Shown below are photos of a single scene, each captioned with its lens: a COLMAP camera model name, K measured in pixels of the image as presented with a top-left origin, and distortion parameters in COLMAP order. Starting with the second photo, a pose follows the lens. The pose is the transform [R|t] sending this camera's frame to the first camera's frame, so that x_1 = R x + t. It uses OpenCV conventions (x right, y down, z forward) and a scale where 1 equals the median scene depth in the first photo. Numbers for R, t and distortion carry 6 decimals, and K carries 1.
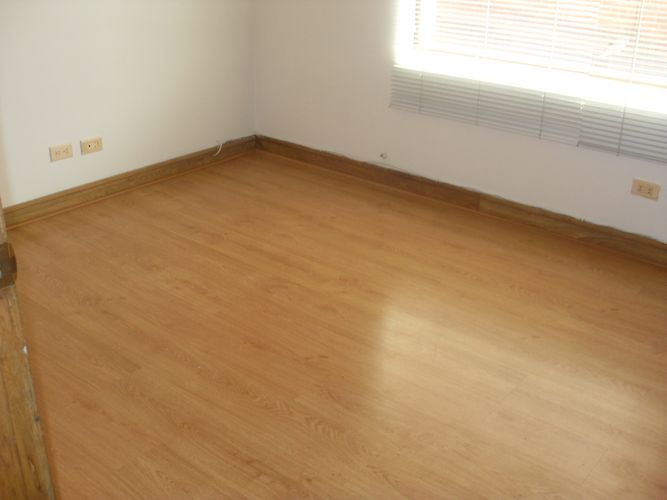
lens RADIAL K [[745.1, 0, 333.5], [0, 745.1, 250.0], [0, 0, 1]] dist [-0.189832, 0.187786]
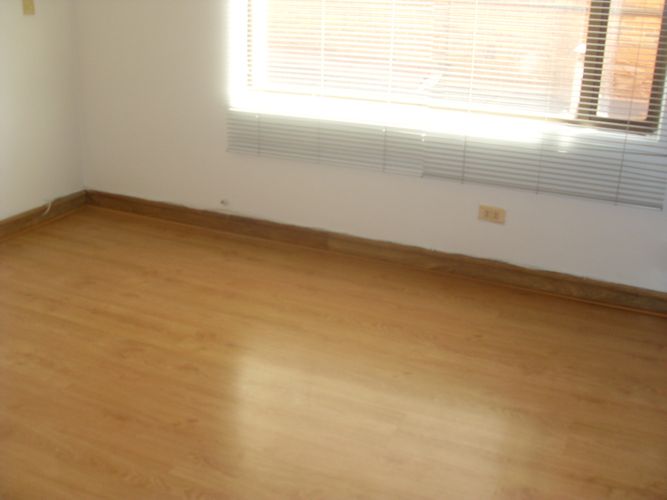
lens RADIAL K [[745.1, 0, 333.5], [0, 745.1, 250.0], [0, 0, 1]] dist [-0.189832, 0.187786]
pose [[0.969440, -0.084044, 0.230483, -0.028333], [0.097416, 0.994122, -0.047244, -0.006735], [-0.225158, 0.068253, 0.971929, 0.040697]]
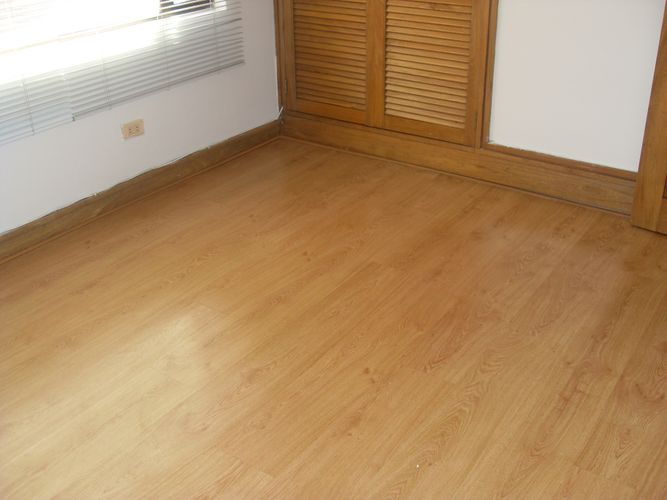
lens RADIAL K [[745.1, 0, 333.5], [0, 745.1, 250.0], [0, 0, 1]] dist [-0.189832, 0.187786]
pose [[-0.089624, -0.473375, 0.876290, -0.549581], [0.414235, 0.782407, 0.465025, -0.303017], [-0.905747, 0.404667, 0.125966, 0.672014]]
